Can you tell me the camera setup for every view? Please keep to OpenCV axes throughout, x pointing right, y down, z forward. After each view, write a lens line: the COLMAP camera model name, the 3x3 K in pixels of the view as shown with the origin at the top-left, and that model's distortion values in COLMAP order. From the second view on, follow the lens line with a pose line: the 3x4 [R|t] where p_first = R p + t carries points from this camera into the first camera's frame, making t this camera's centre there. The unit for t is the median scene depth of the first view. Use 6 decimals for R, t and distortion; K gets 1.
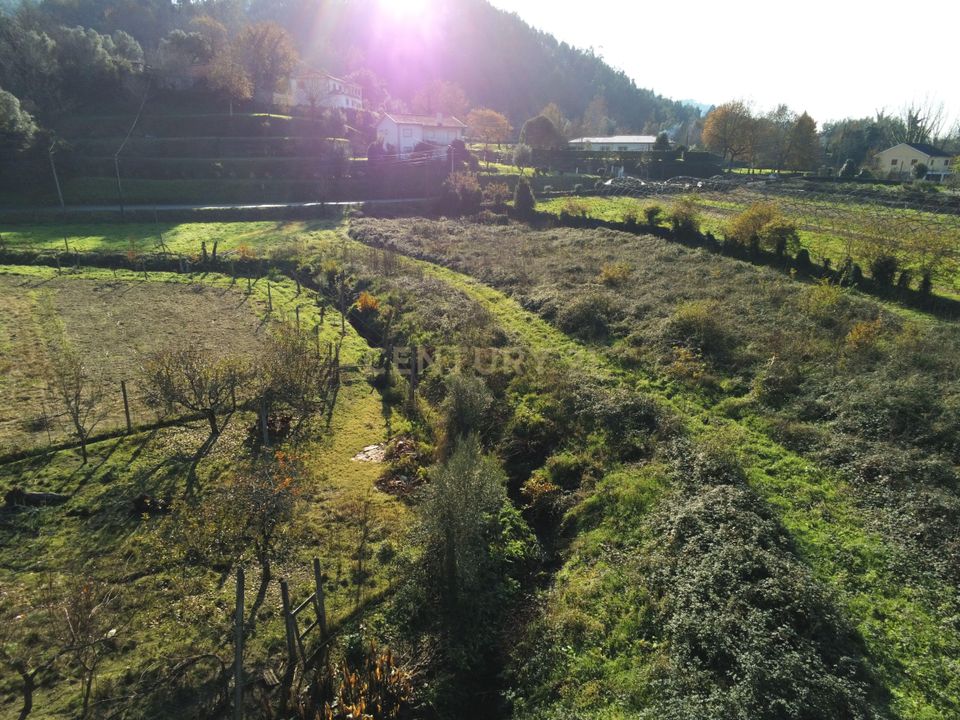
lens RADIAL K [[629.4, 0, 480.0], [0, 629.4, 360.0], [0, 0, 1]] dist [0.000520, 0.000994]
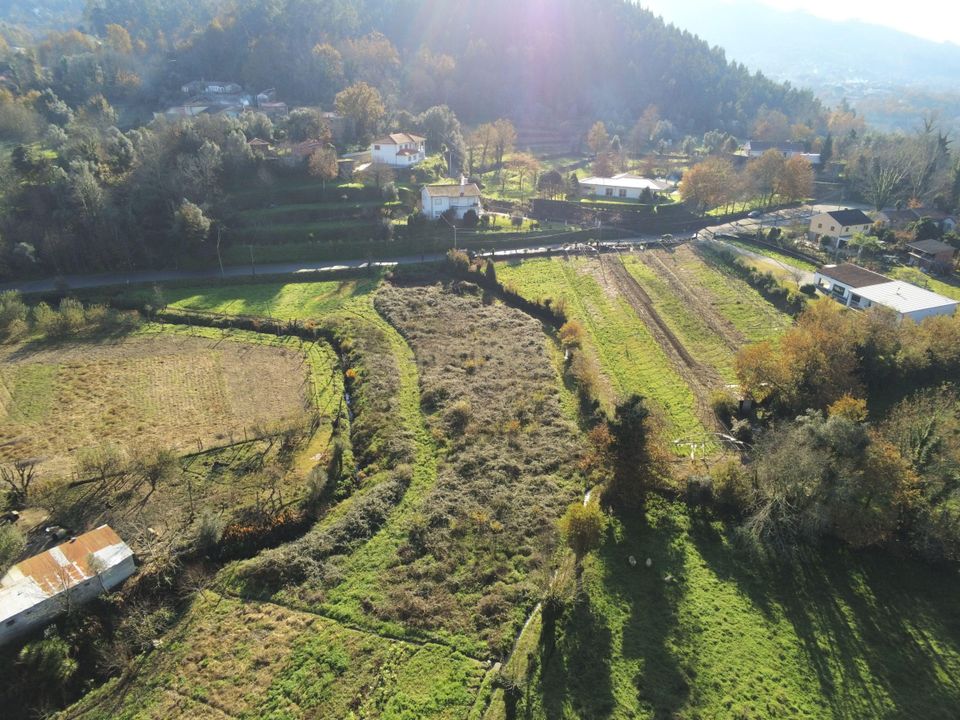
lens RADIAL K [[629.4, 0, 480.0], [0, 629.4, 360.0], [0, 0, 1]] dist [0.000520, 0.000994]
pose [[0.980364, 0.079492, -0.180465, 1.134250], [-0.058979, 0.991458, 0.116325, -0.731128], [0.188171, -0.103398, 0.976678, -1.829107]]
